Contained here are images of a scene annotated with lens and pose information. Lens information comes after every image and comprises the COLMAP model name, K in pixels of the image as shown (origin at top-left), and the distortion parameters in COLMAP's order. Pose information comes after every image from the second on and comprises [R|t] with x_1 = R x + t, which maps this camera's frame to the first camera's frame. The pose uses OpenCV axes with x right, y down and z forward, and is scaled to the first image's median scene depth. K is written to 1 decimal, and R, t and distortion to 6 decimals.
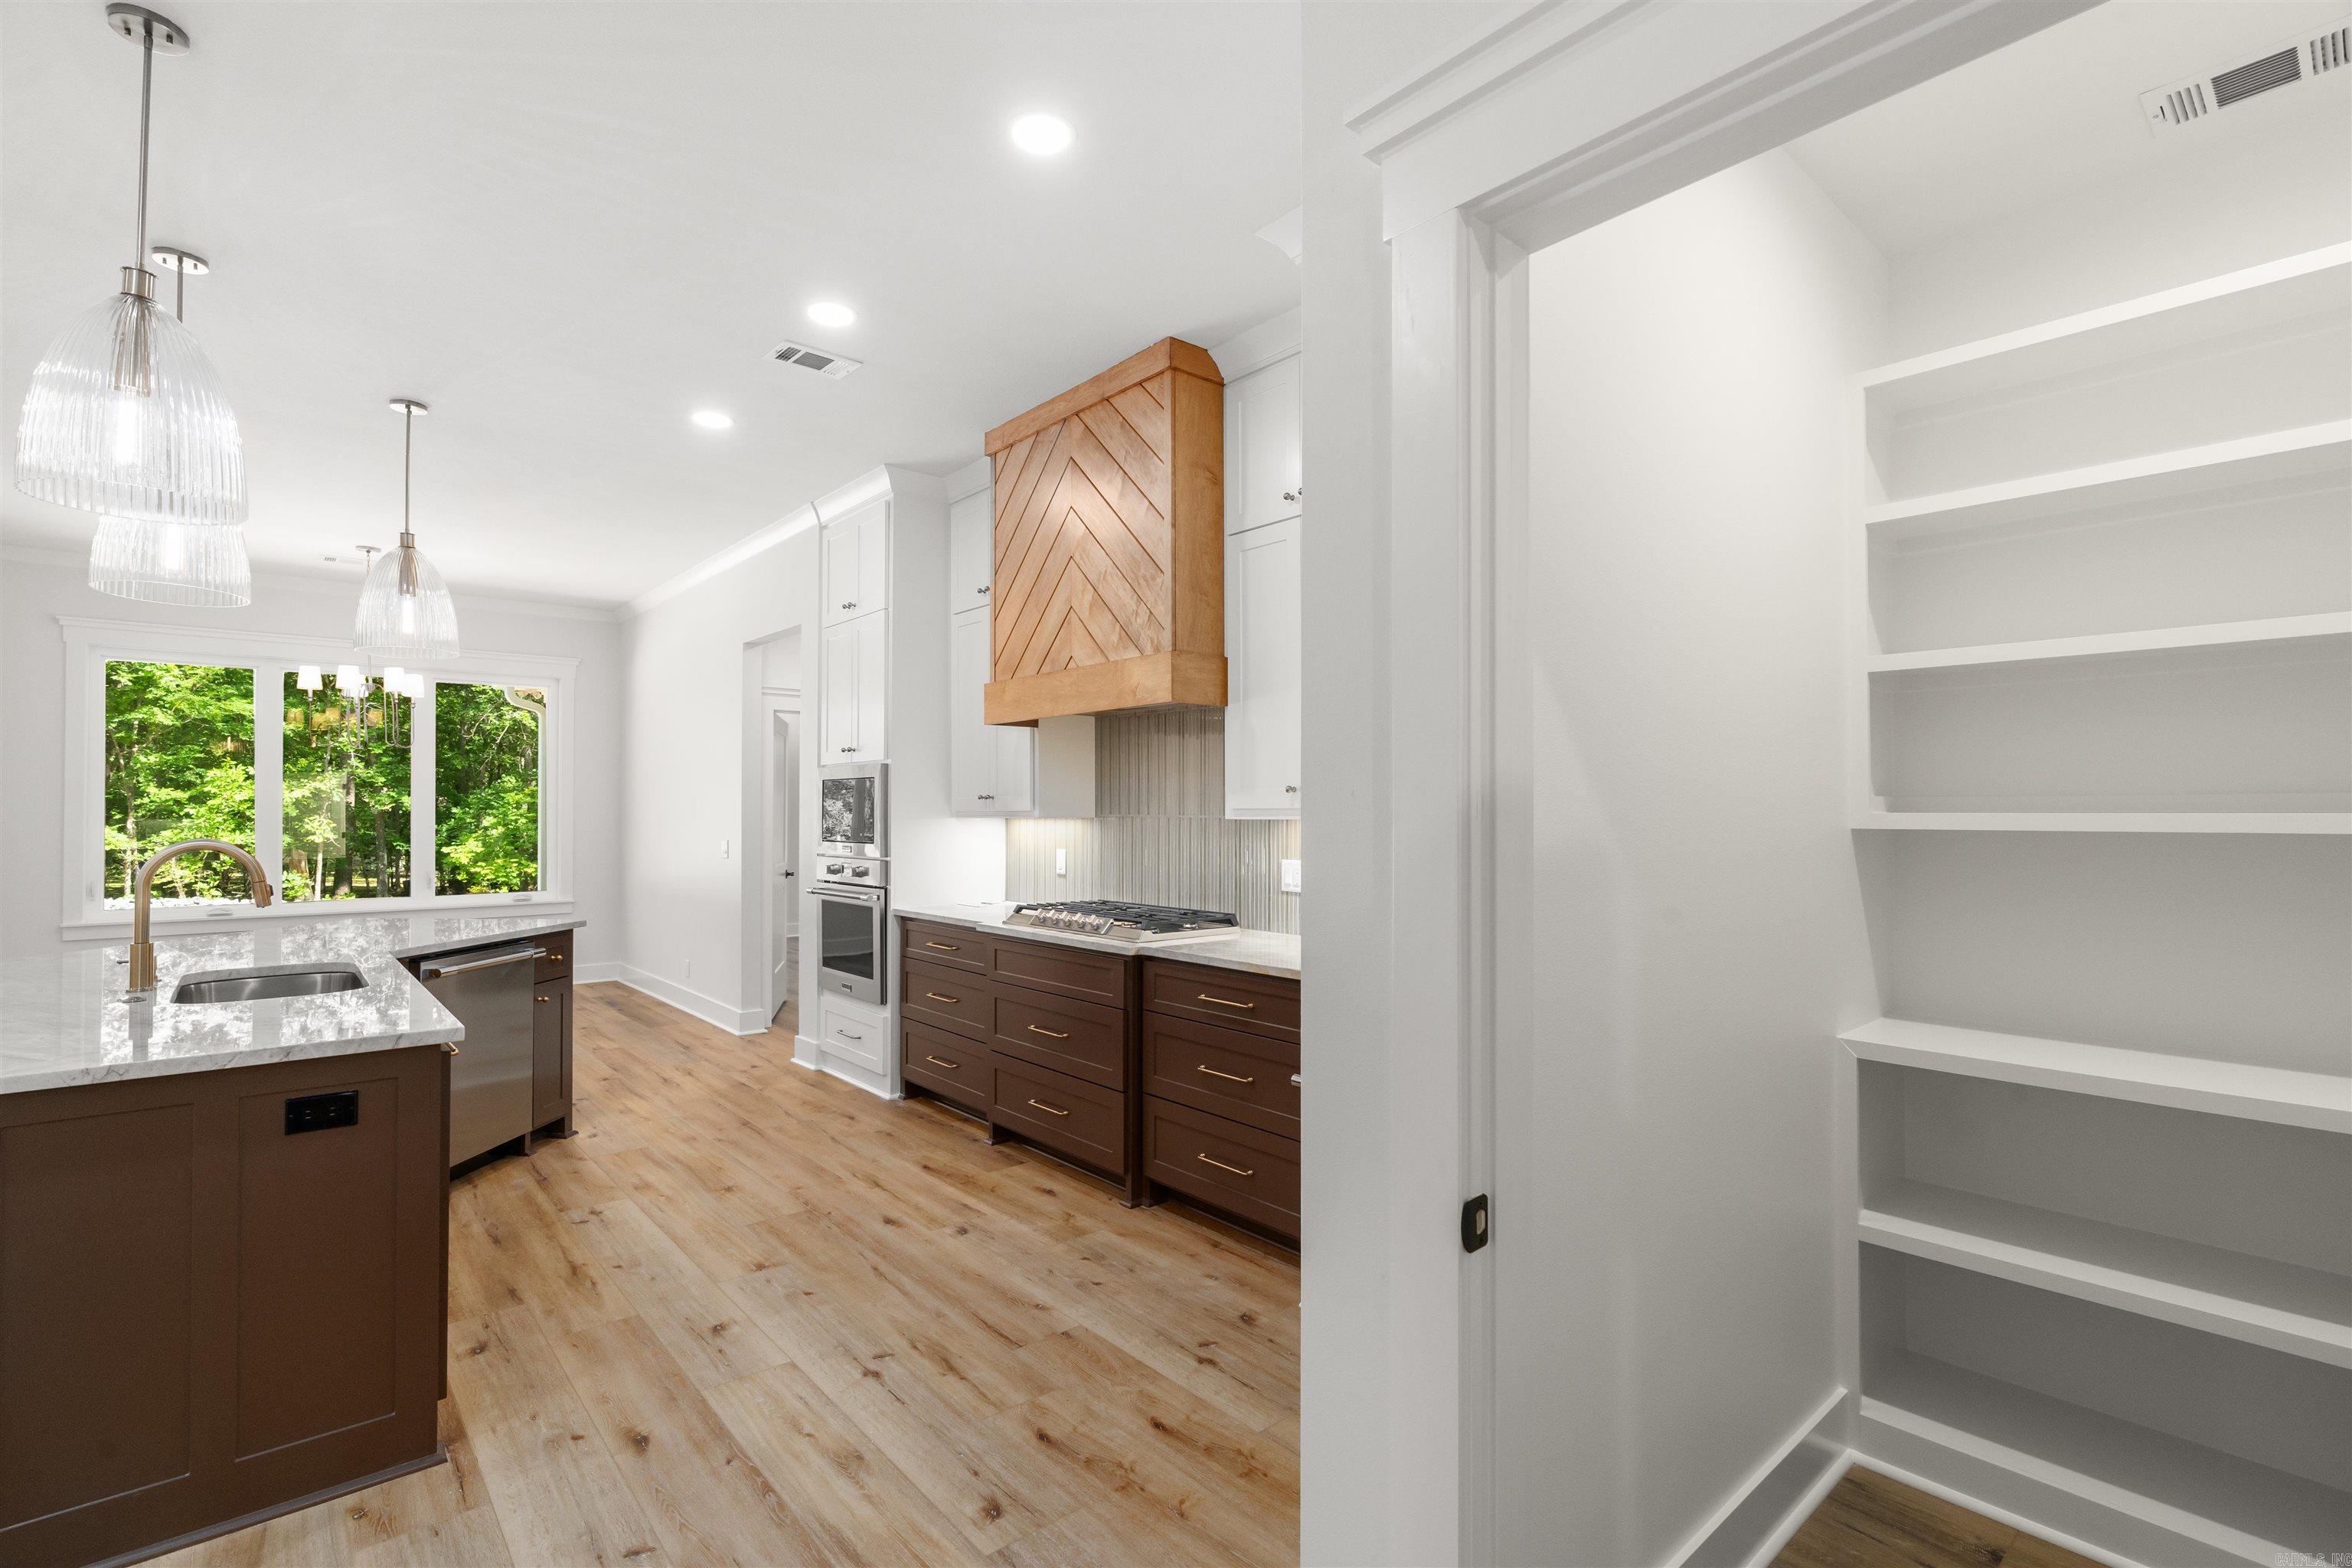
lens RADIAL K [[1071.7, 0, 1173.3], [0, 1071.7, 797.7], [0, 0, 1]] dist [-0.004313, 0.000515]
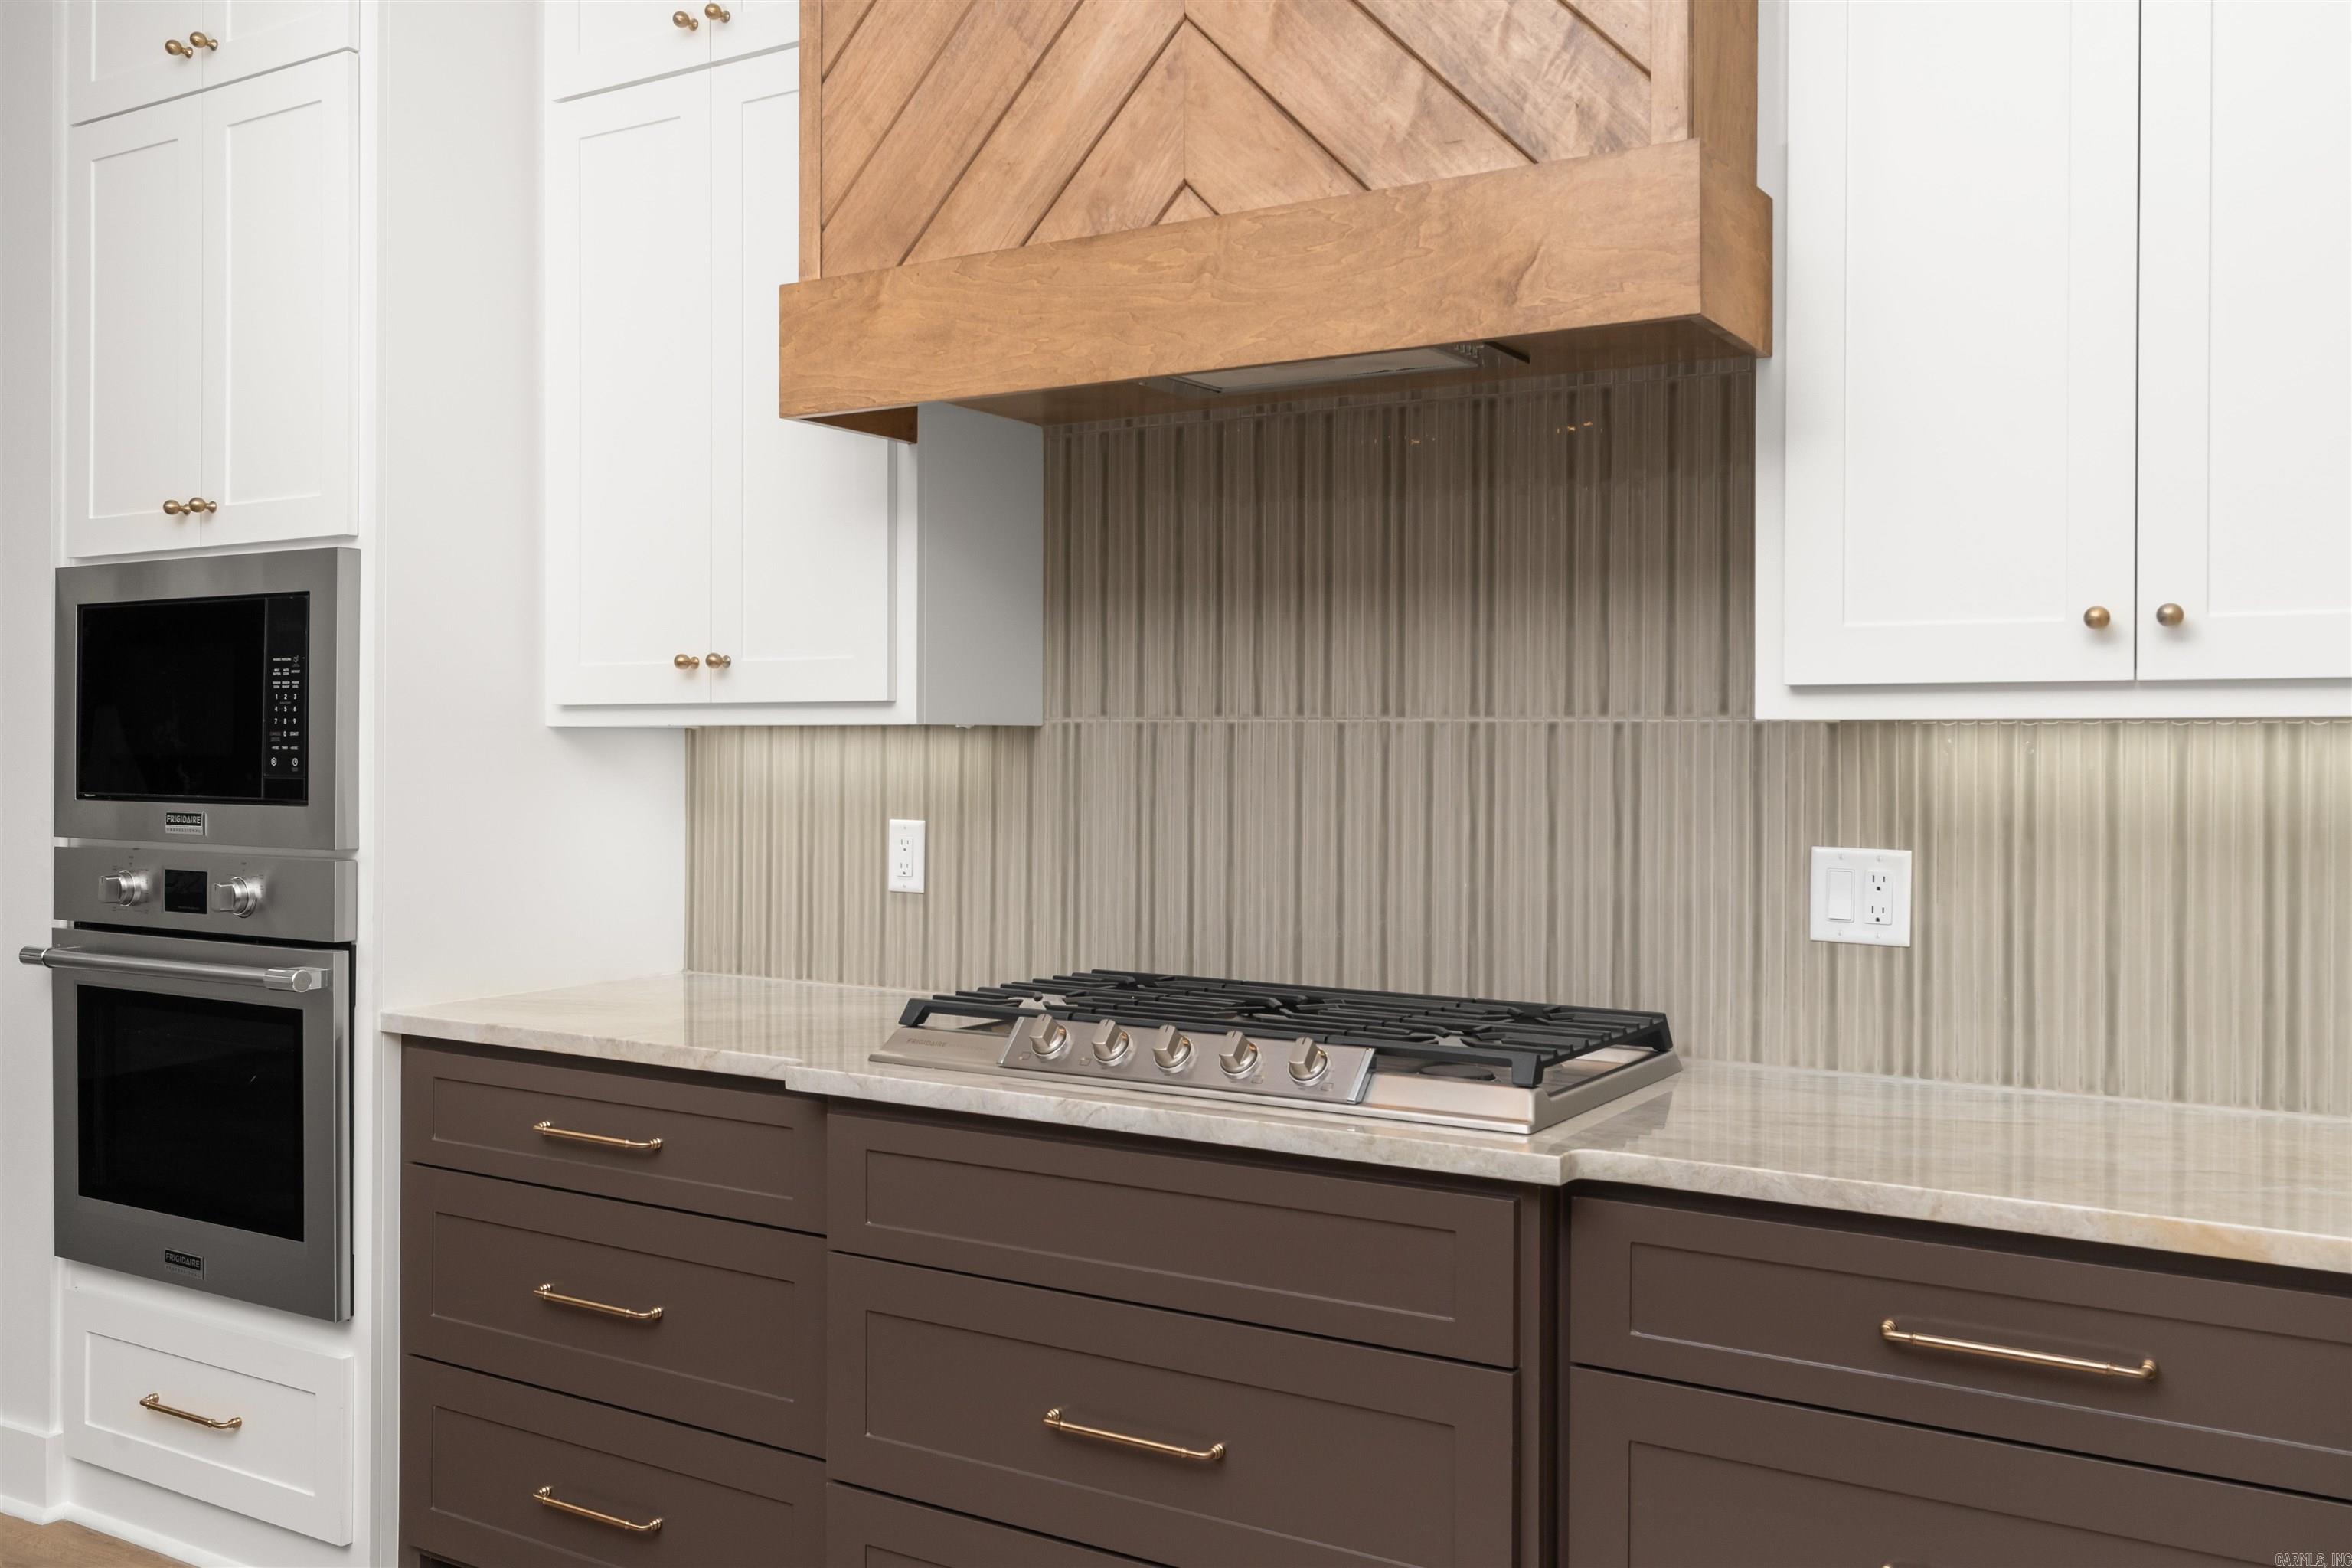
lens RADIAL K [[2025.2, 0, 1178.7], [0, 2025.2, 756.1], [0, 0, 1]] dist [0.007952, 0.004976]
pose [[0.953269, 0.005745, 0.302068, -0.256908], [-0.010030, 0.999870, 0.012636, 0.022328], [-0.301956, -0.015076, 0.953203, 0.431256]]
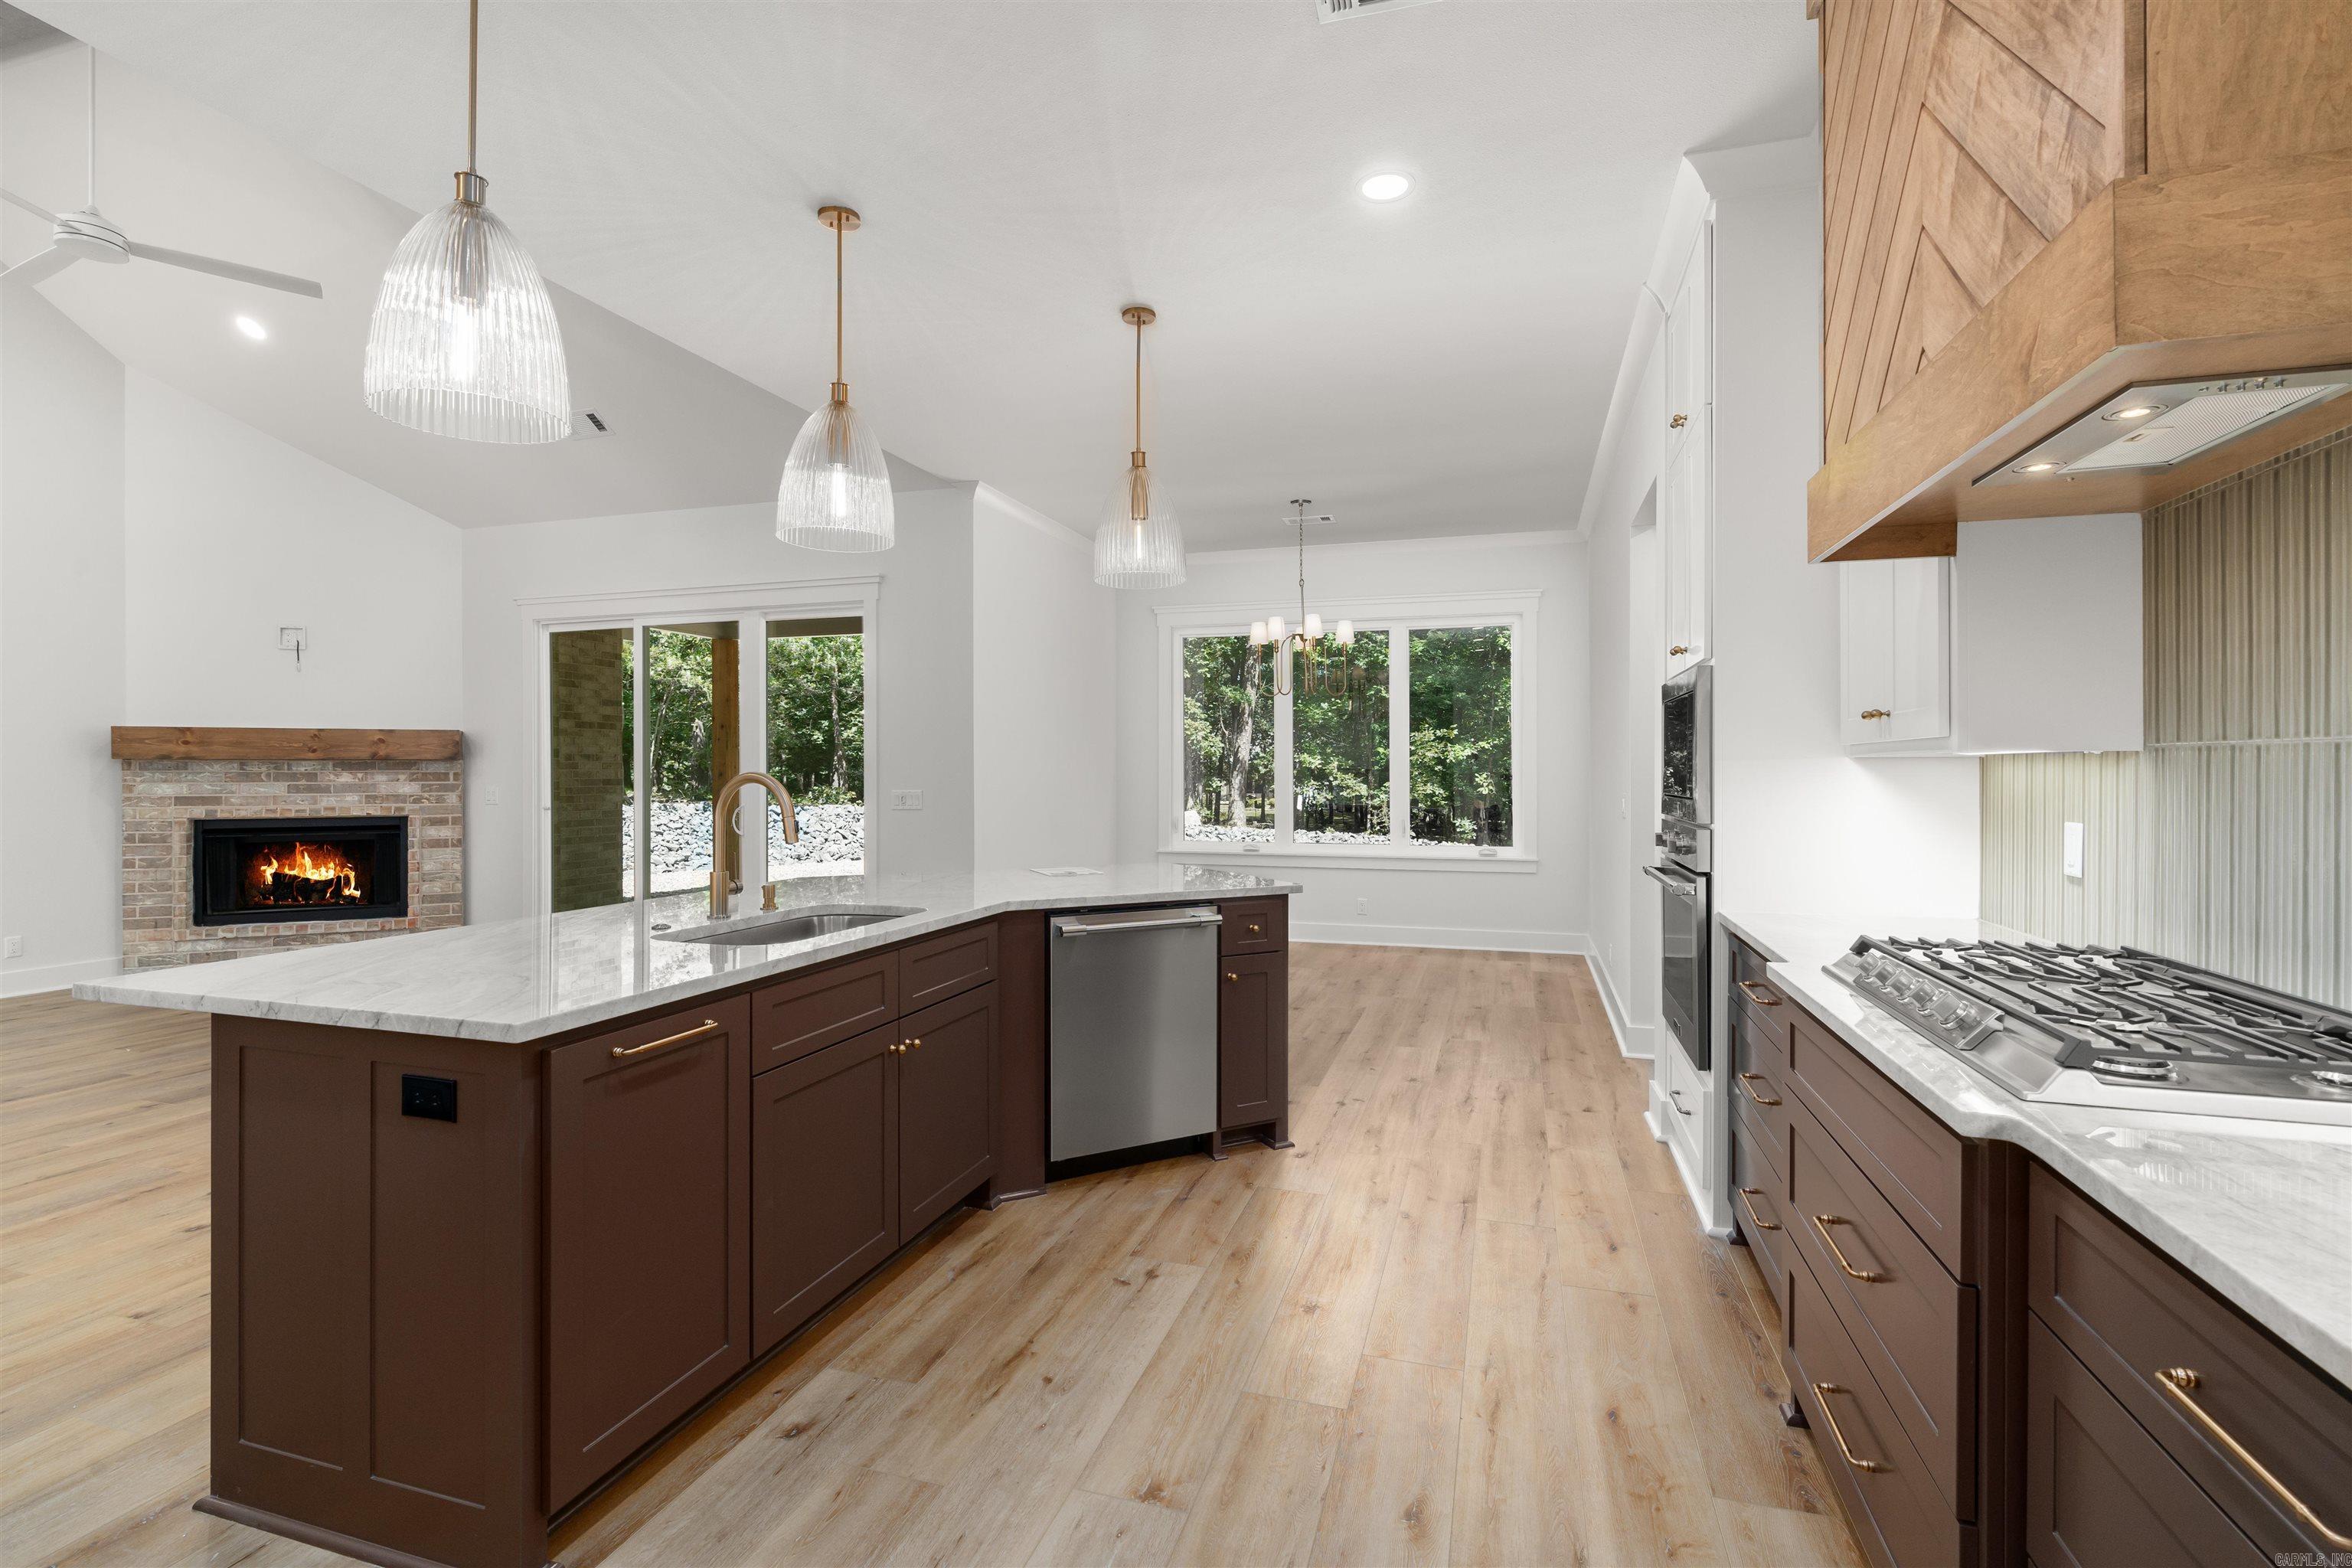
lens RADIAL K [[1088.0, 0, 1172.2], [0, 1088.0, 773.6], [0, 0, 1]] dist [-0.004630, 0.000293]
pose [[0.528798, 0.003343, -0.848741, 0.099400], [0.010776, 0.999885, 0.010652, 0.021661], [0.848679, -0.014779, 0.528701, 0.511671]]
